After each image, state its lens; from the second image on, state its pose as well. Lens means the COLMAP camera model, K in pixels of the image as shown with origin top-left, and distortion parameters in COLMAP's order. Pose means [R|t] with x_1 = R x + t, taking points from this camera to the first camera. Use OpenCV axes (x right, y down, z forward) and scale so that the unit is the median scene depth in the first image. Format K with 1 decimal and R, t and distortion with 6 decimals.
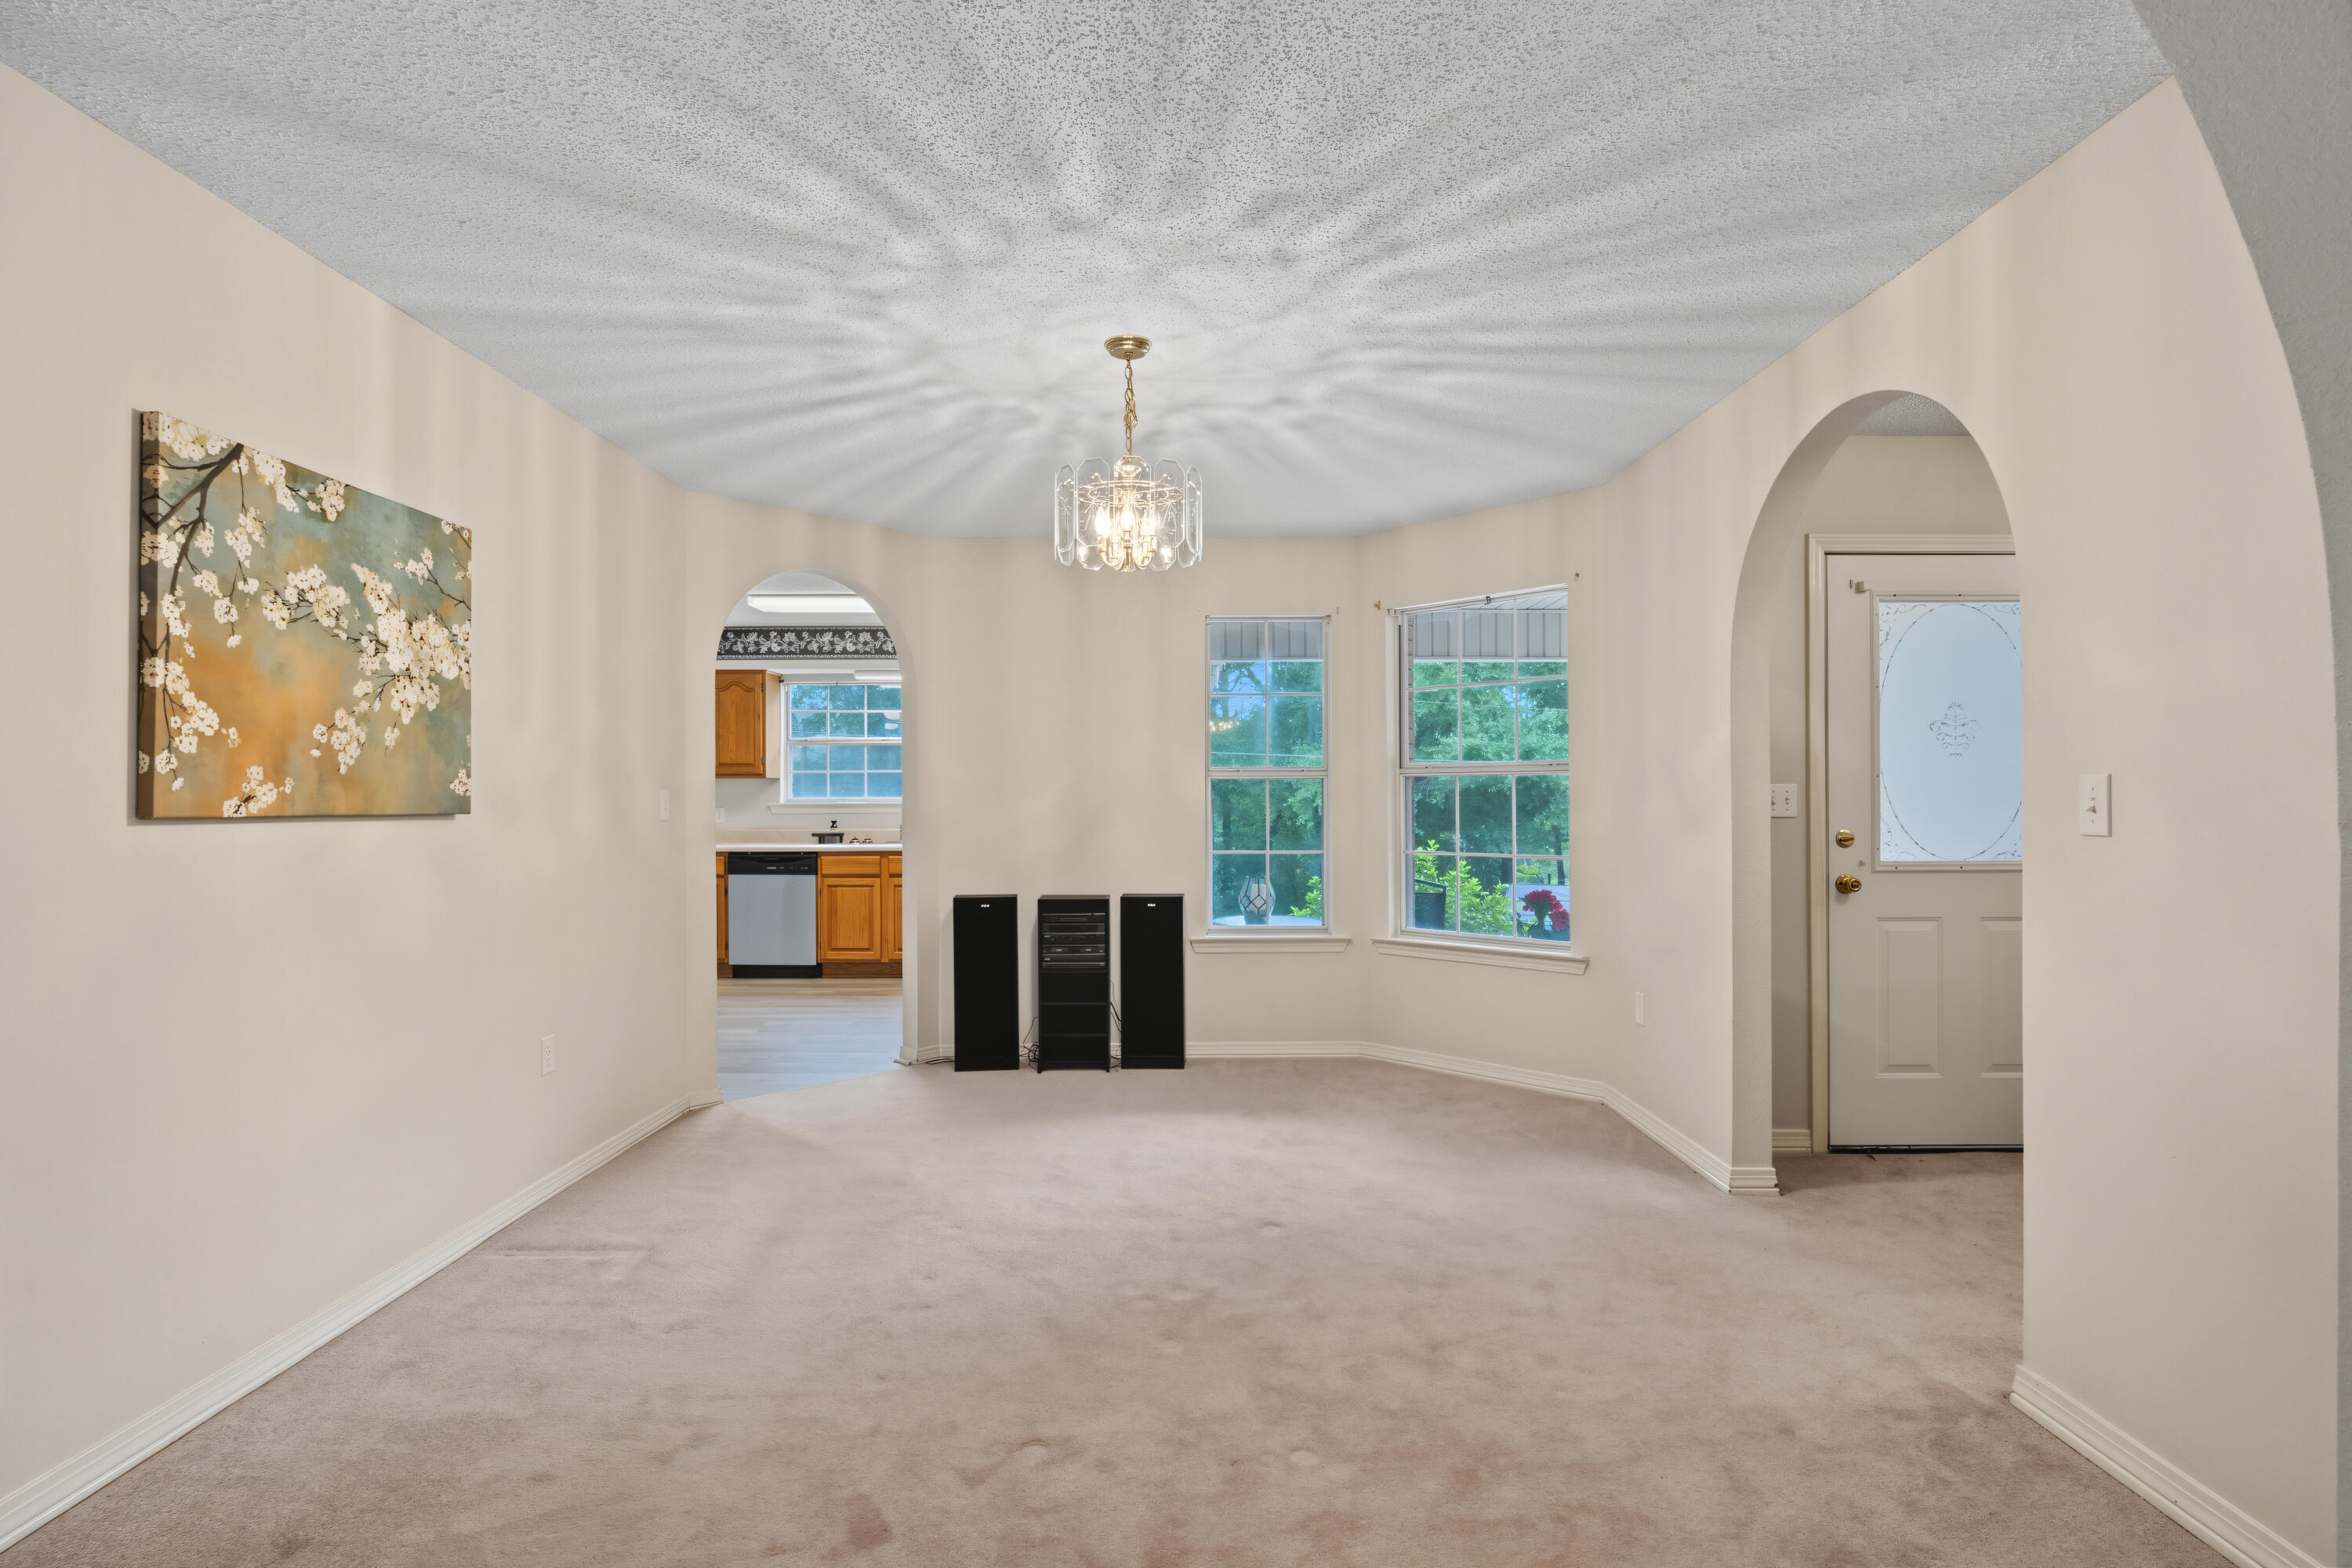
lens RADIAL K [[1174.0, 0, 1192.4], [0, 1174.0, 797.9], [0, 0, 1]] dist [-0.007267, 0.000893]
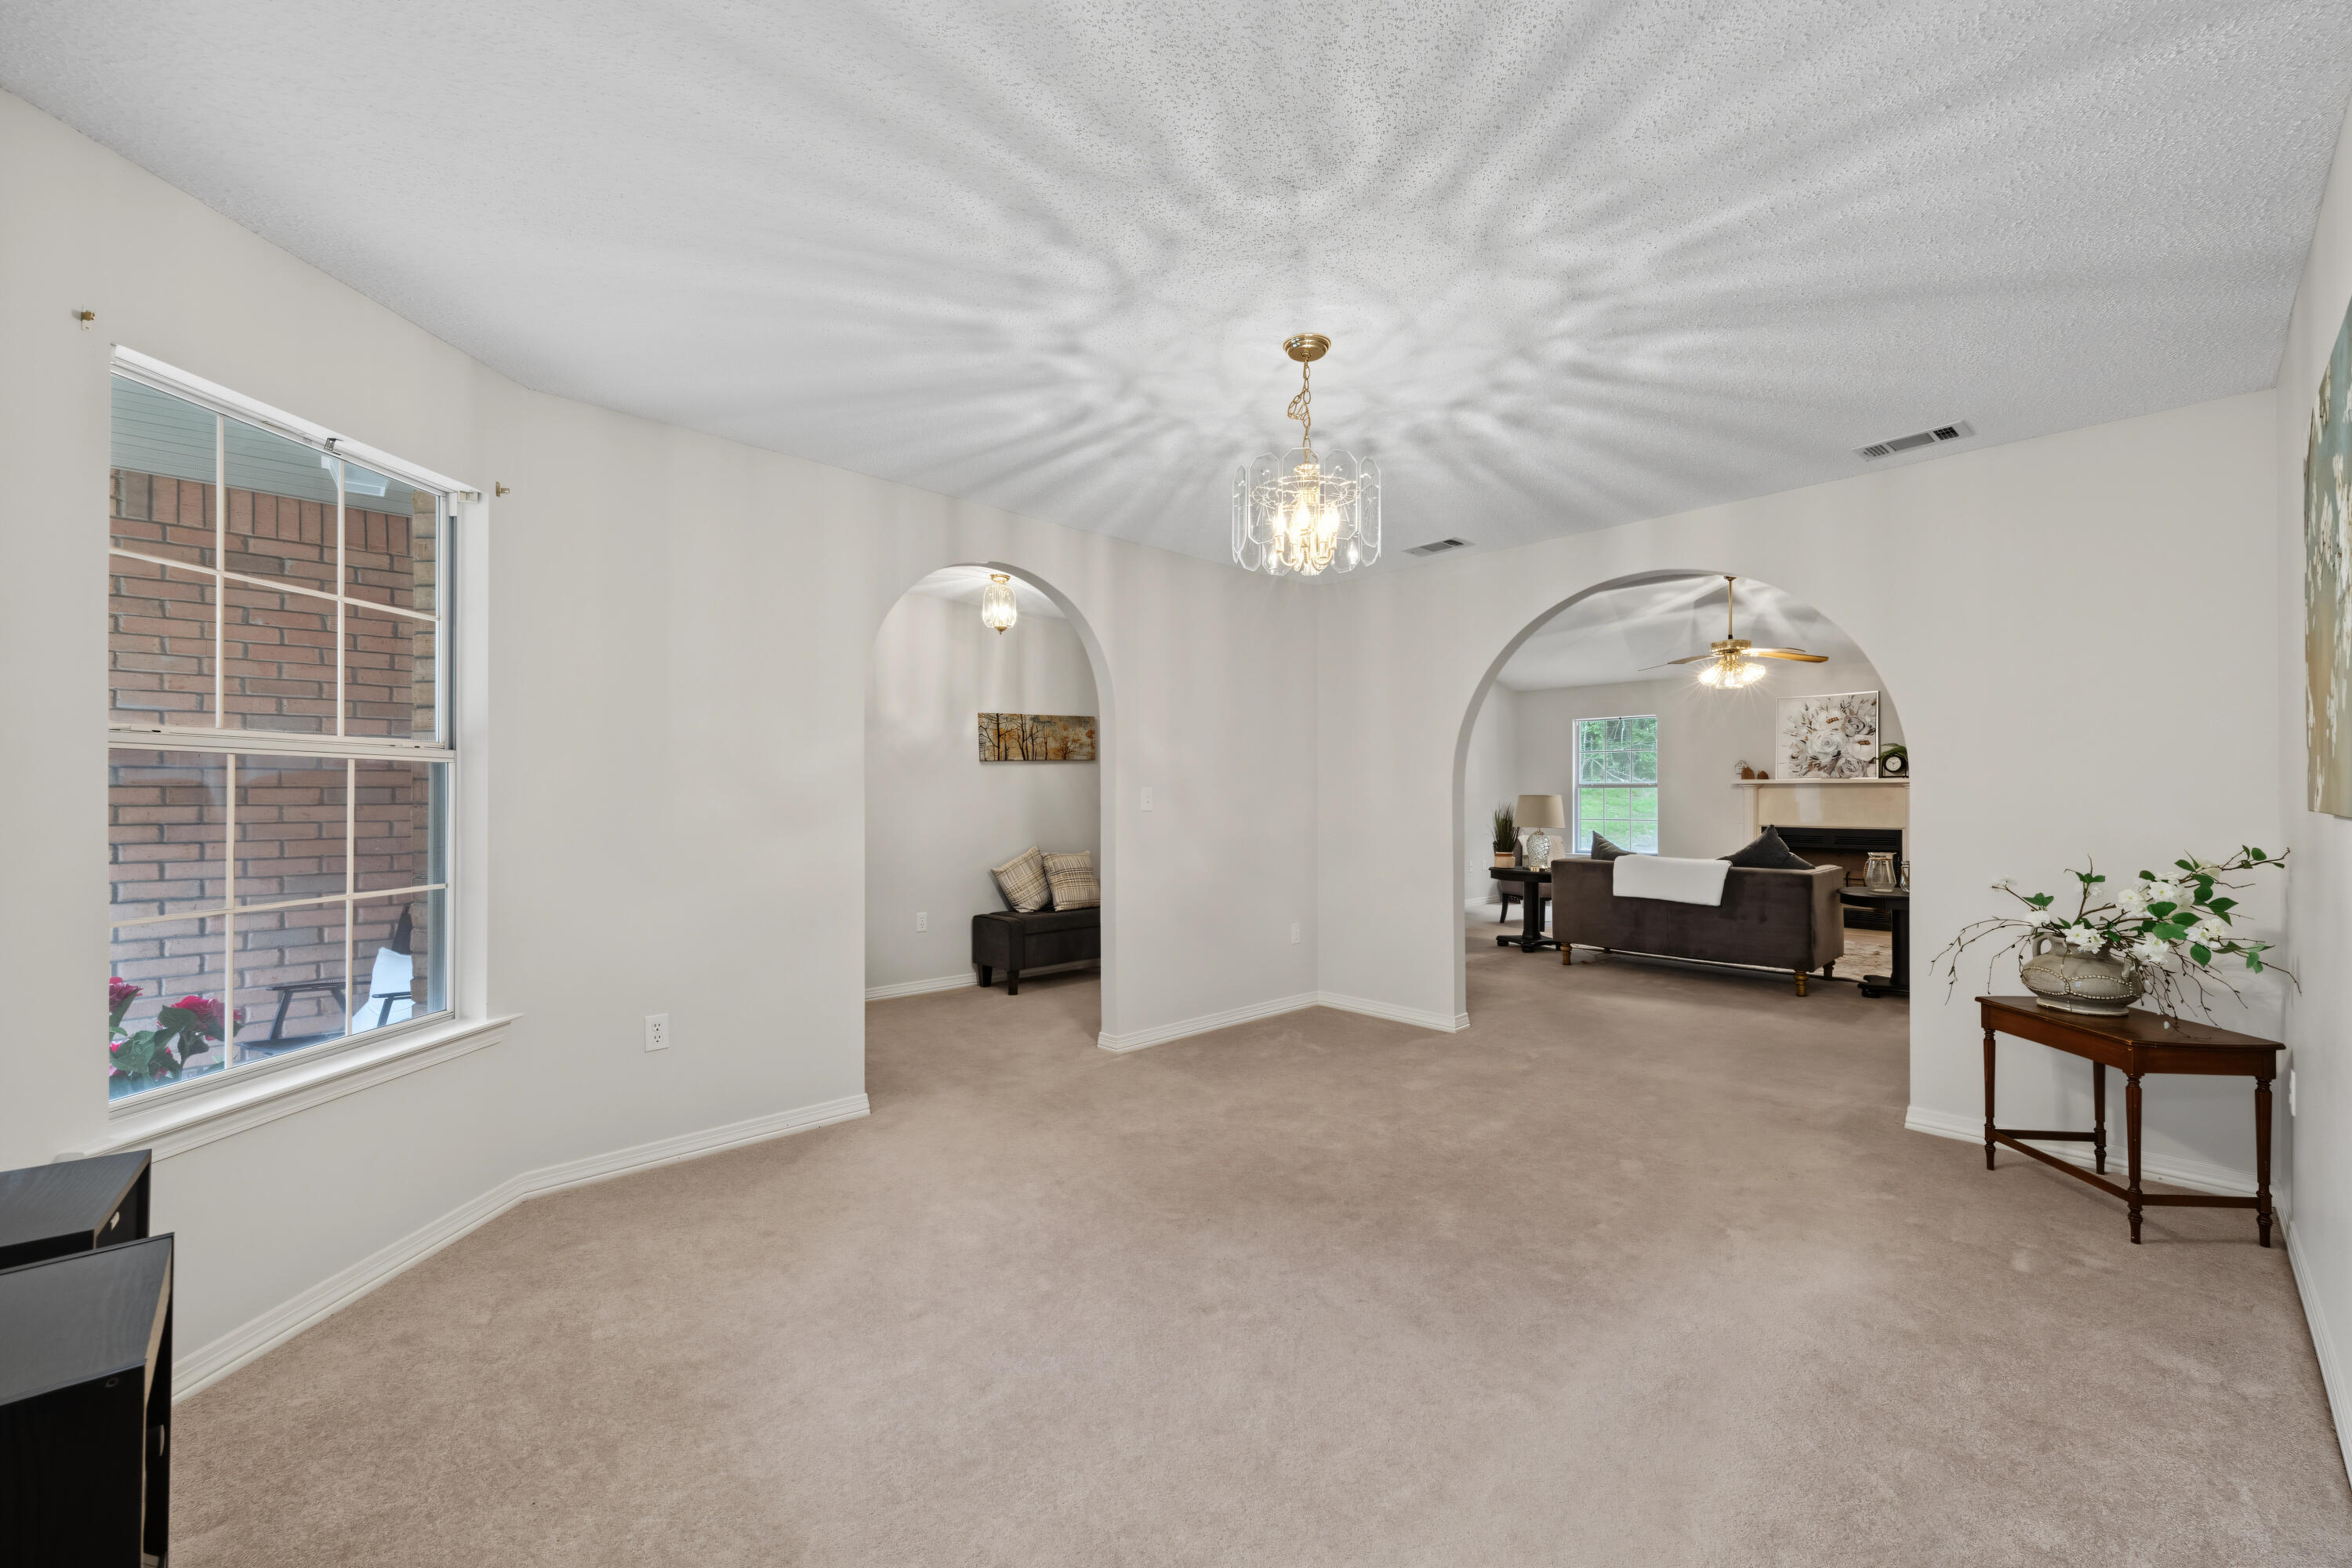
lens RADIAL K [[959.5, 0, 1186.8], [0, 959.5, 780.1], [0, 0, 1]] dist [0.000302, -0.000595]
pose [[-0.691348, 0.011709, 0.722427, -0.642767], [0.001537, 0.999890, -0.014736, -0.001357], [-0.722520, -0.009077, -0.691290, 1.843984]]
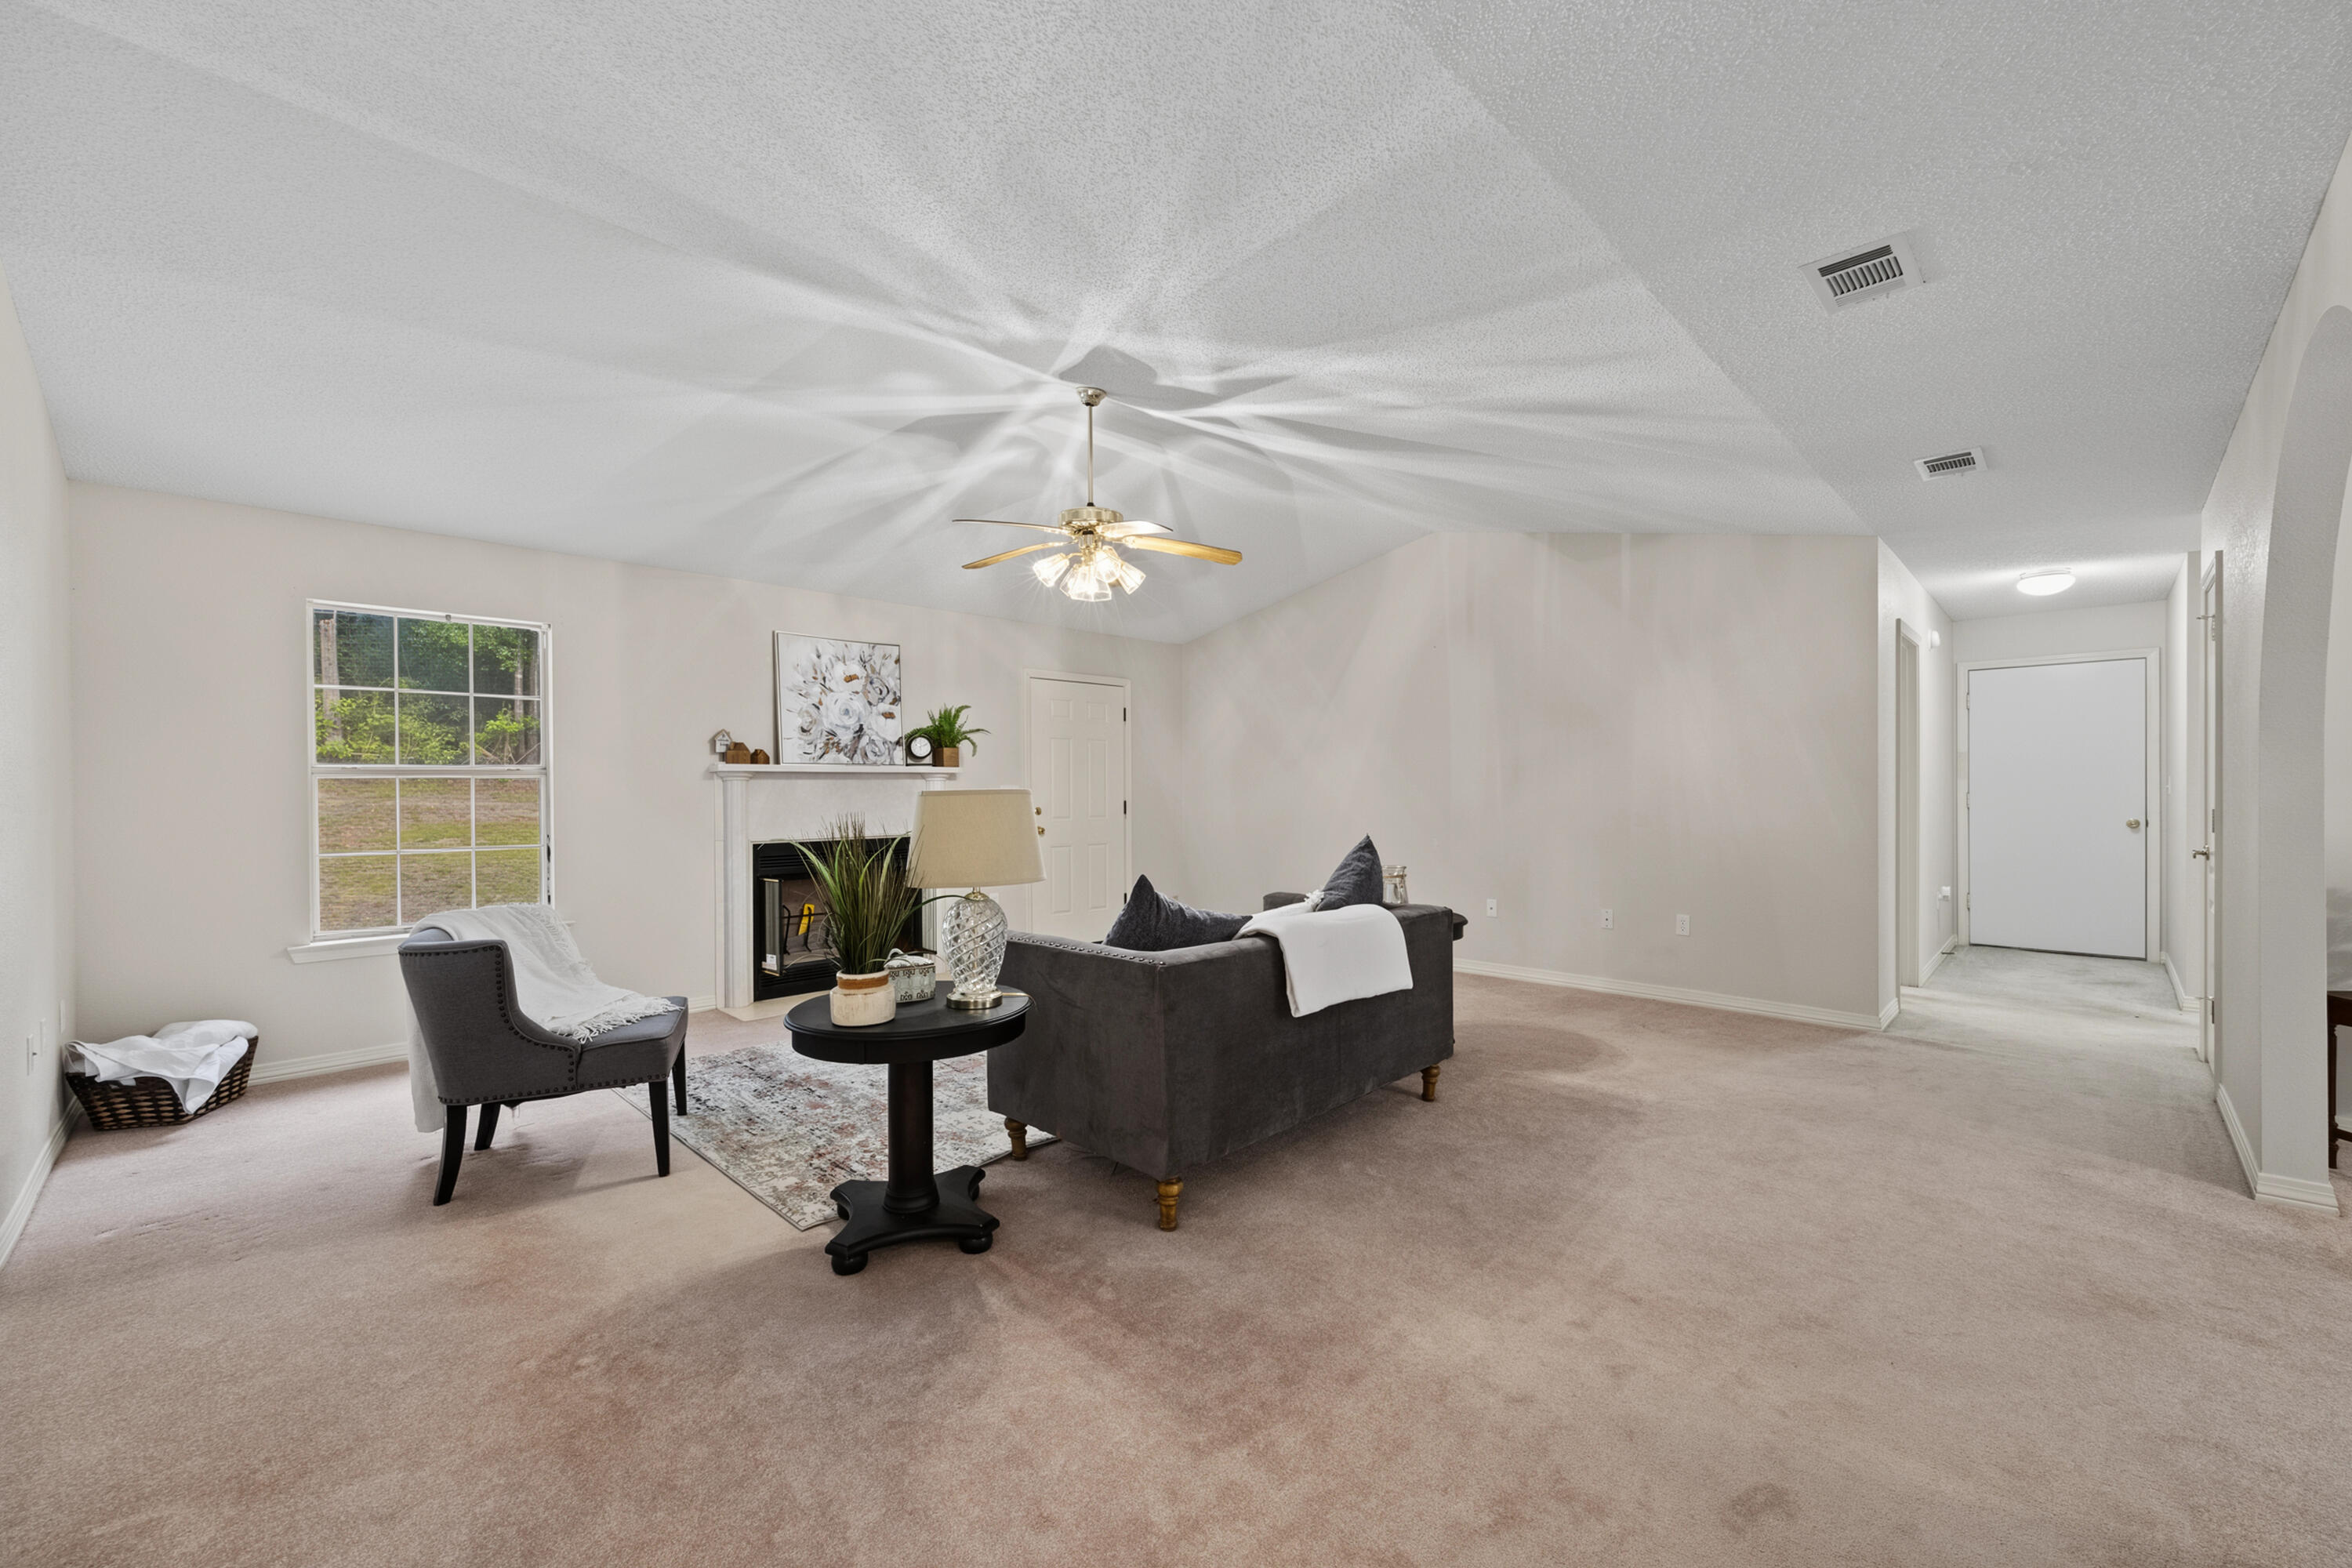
lens RADIAL K [[910.7, 0, 1239.6], [0, 910.7, 795.0], [0, 0, 1]] dist [-0.009452, 0.001044]
pose [[-0.689781, 0.017253, -0.723813, 1.017799], [0.009372, 0.999845, 0.014901, -0.006180], [0.723958, 0.003495, -0.689836, 0.148313]]
